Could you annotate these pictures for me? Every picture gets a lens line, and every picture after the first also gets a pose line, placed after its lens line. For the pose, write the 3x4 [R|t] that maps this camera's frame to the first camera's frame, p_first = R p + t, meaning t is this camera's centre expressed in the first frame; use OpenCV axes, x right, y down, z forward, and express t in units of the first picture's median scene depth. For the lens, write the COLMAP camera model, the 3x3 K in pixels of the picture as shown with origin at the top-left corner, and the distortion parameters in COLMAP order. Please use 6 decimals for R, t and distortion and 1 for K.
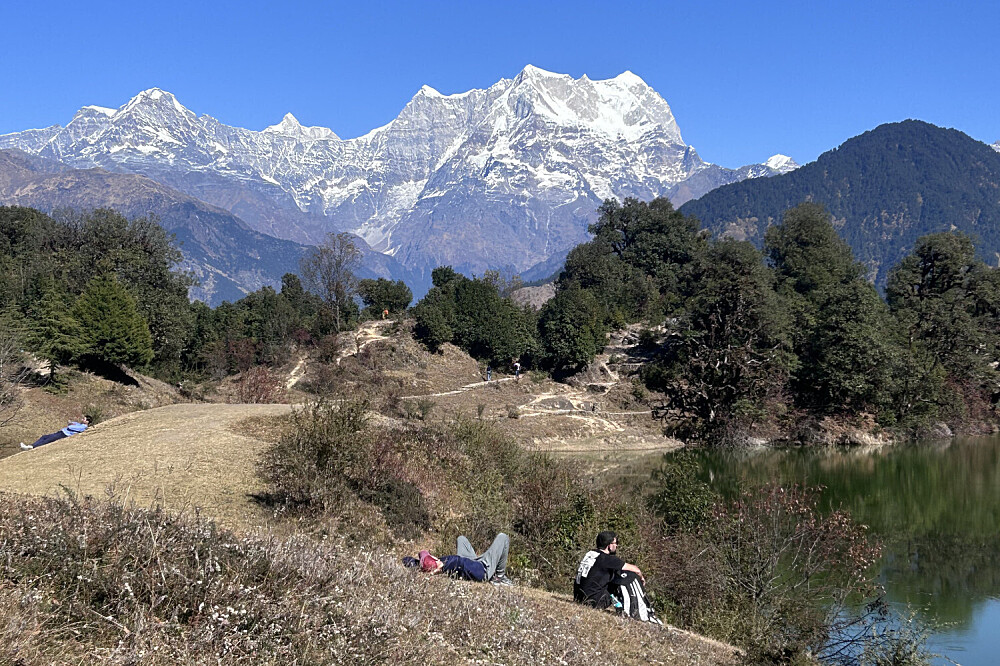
lens RADIAL K [[1582.9, 0, 500.0], [0, 1582.9, 333.0], [0, 0, 1]] dist [0.115415, -0.102264]
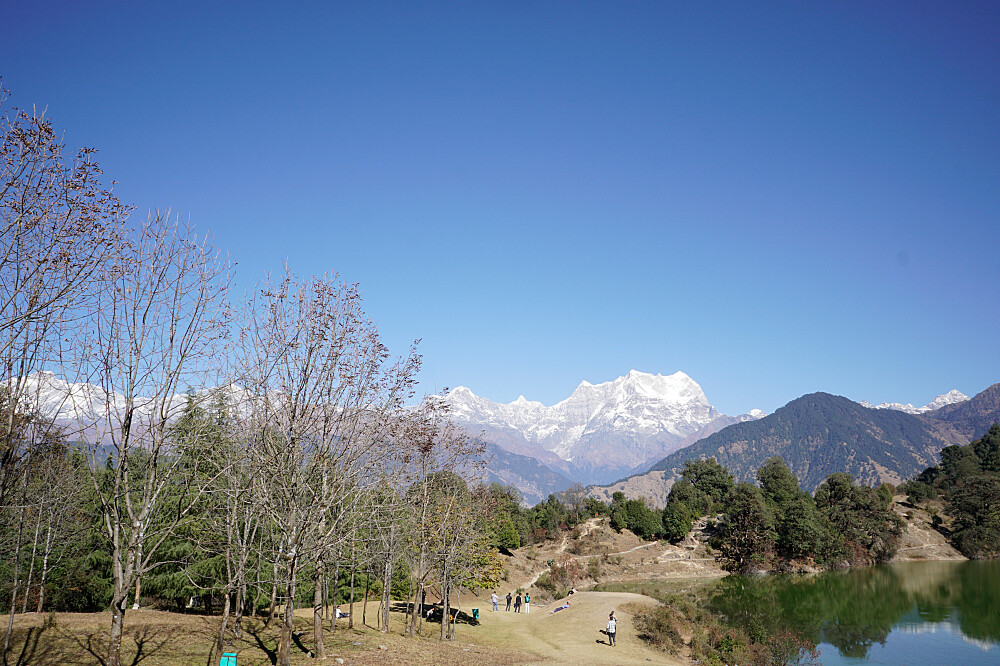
lens RADIAL K [[778.2, 0, 500.0], [0, 778.2, 333.0], [0, 0, 1]] dist [-0.066445, 0.065971]
pose [[0.989535, -0.035408, -0.139884, -0.041119], [0.007003, 0.980067, -0.198542, -0.047159], [0.144125, 0.195484, 0.970059, -0.182804]]
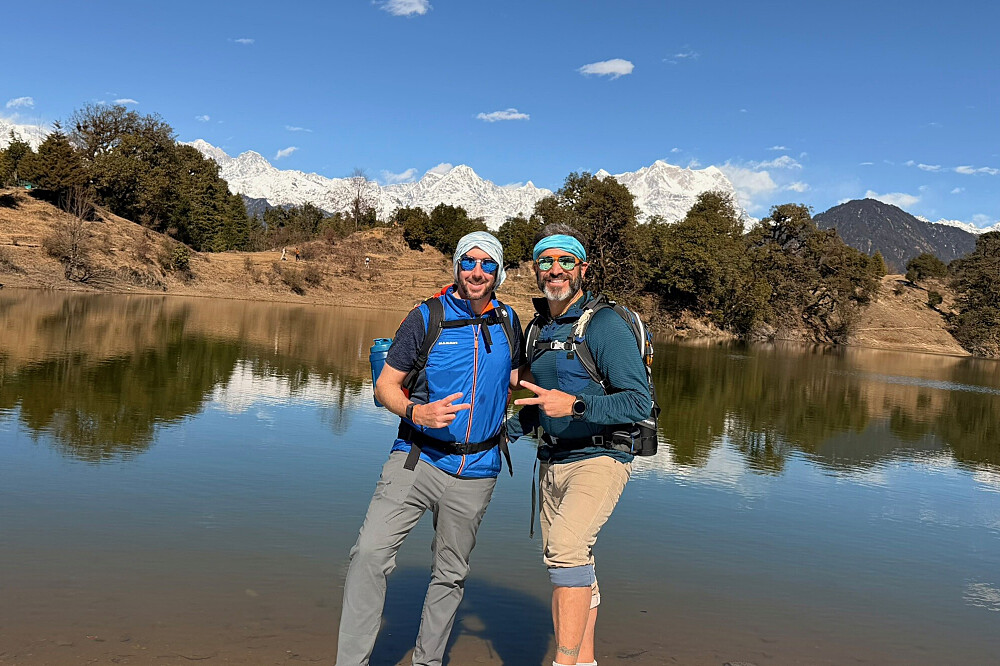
lens RADIAL K [[778.2, 0, 500.0], [0, 778.2, 333.0], [0, 0, 1]] dist [-0.066445, 0.065971]
pose [[0.973902, 0.080184, -0.212335, 0.190368], [-0.073743, 0.996549, 0.038094, 0.054616], [0.214656, -0.021441, 0.976454, 0.244918]]
